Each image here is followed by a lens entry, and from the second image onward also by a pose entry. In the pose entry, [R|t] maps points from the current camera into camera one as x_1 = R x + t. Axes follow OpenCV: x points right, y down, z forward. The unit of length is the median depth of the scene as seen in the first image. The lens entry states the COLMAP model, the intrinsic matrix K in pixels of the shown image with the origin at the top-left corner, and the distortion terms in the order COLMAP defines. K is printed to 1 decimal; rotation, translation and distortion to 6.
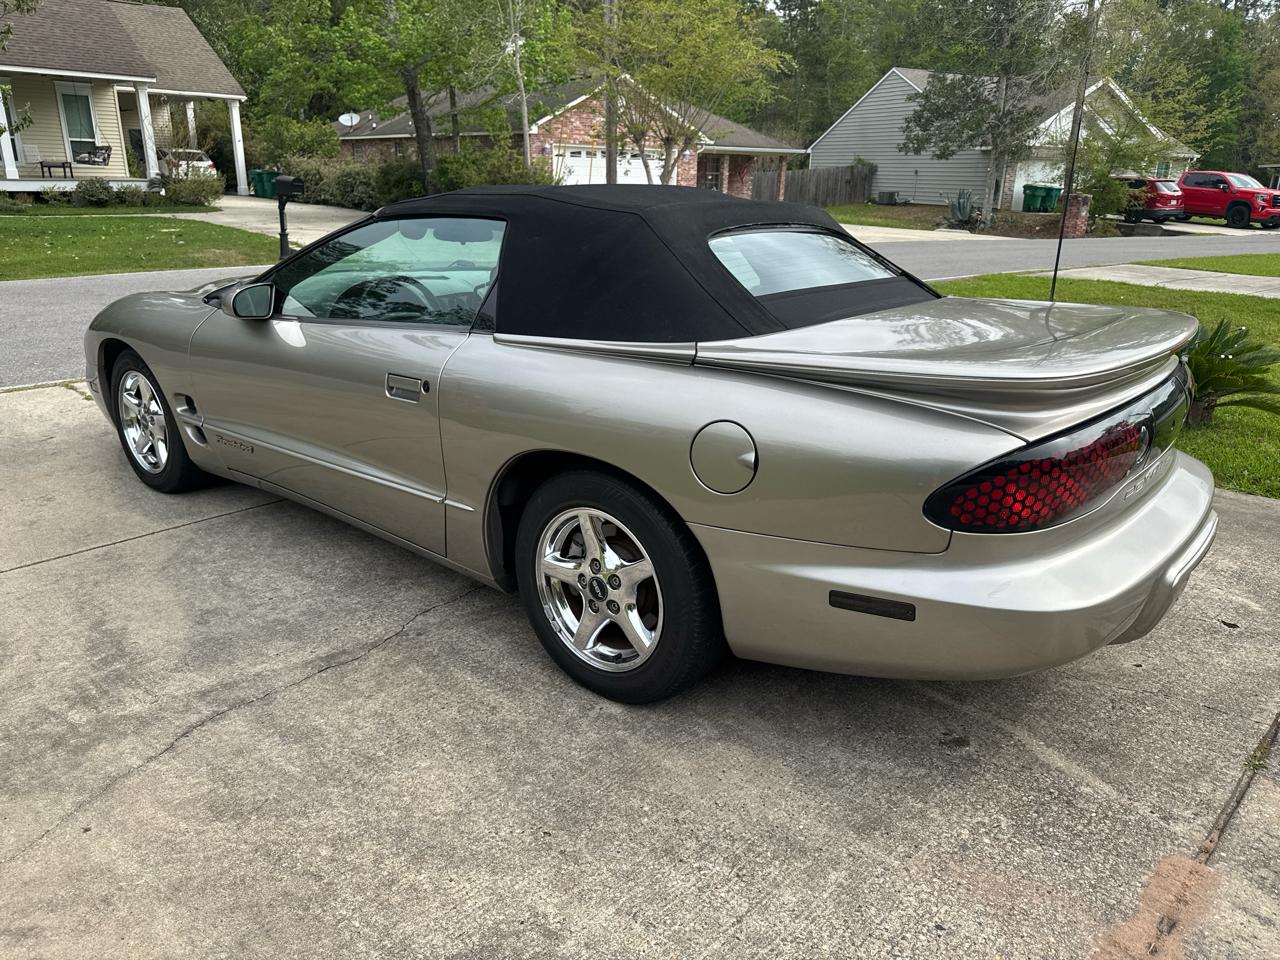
lens RADIAL K [[906.3, 0, 644.6], [0, 906.3, 482.2], [0, 0, 1]] dist [0.007803, -0.005167]
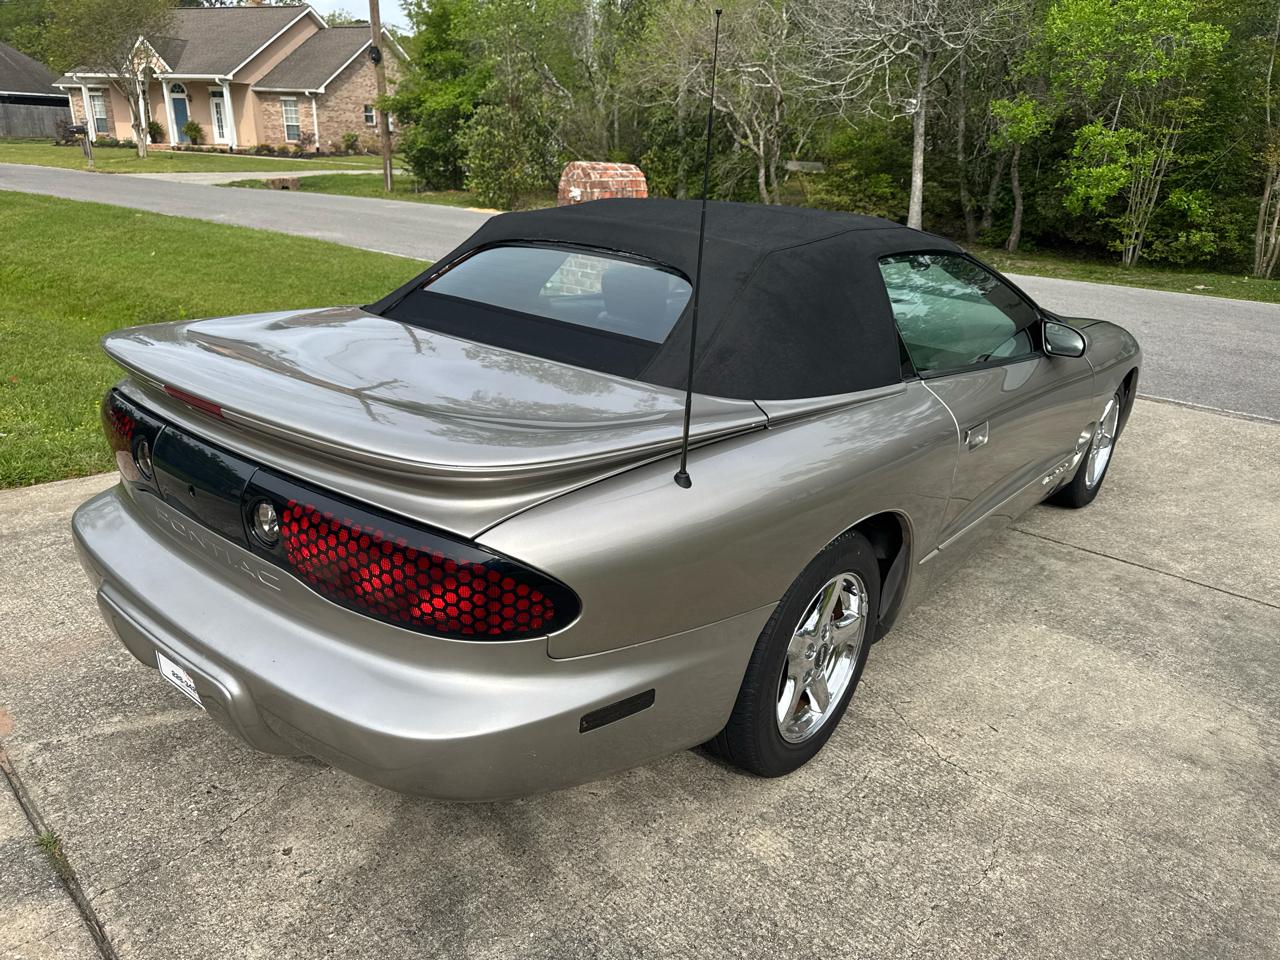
lens RADIAL K [[906.3, 0, 644.6], [0, 906.3, 482.2], [0, 0, 1]] dist [0.007803, -0.005167]
pose [[0.001750, 0.328653, -0.944449, 0.110258], [-0.356309, 0.882669, 0.306494, -0.038049], [0.934367, 0.335979, 0.118646, 0.104270]]
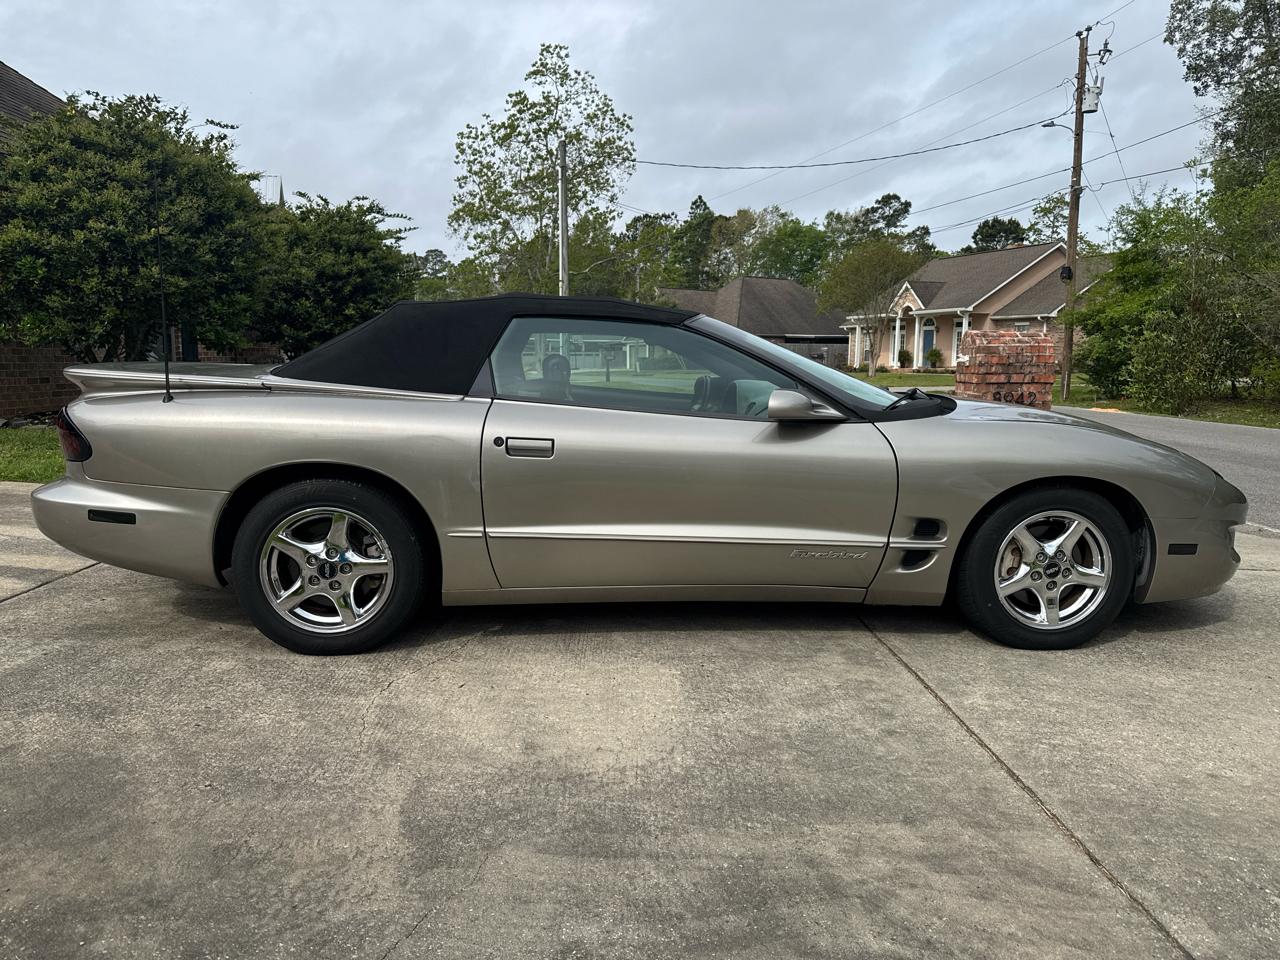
lens RADIAL K [[895.9, 0, 642.5], [0, 895.9, 476.9], [0, 0, 1]] dist [0.069942, -0.095388]
pose [[-0.723772, 0.064664, -0.687003, 0.087024], [-0.241038, 0.909192, 0.339516, -0.064447], [0.646572, 0.411326, -0.642461, 0.230447]]
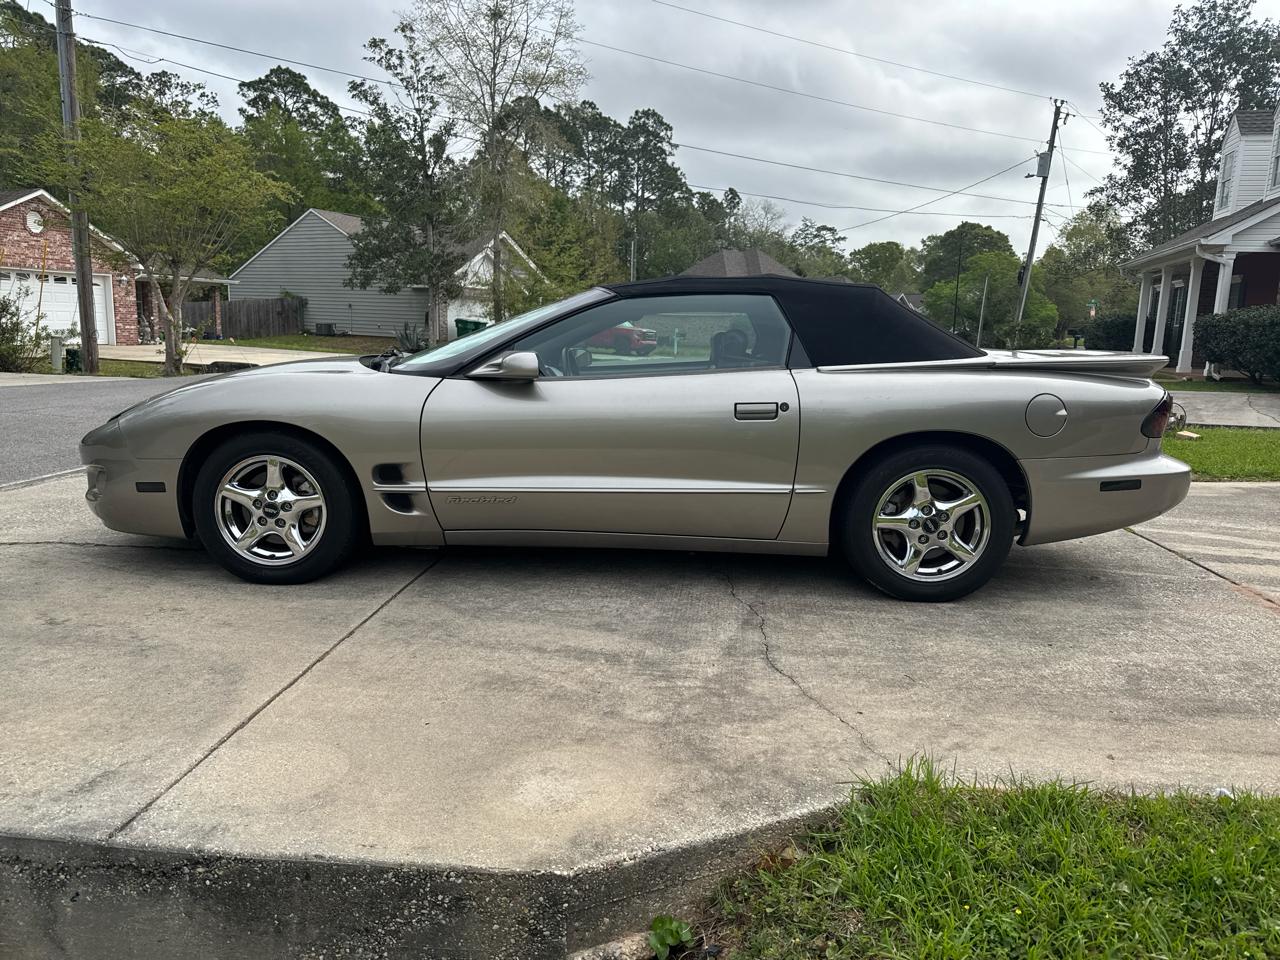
lens RADIAL K [[895.9, 0, 642.5], [0, 895.9, 476.9], [0, 0, 1]] dist [0.069942, -0.095388]
pose [[0.796707, -0.091490, 0.597400, -0.115039], [0.178001, 0.980152, -0.087278, 0.007409], [-0.577558, 0.175873, 0.797180, 0.005179]]
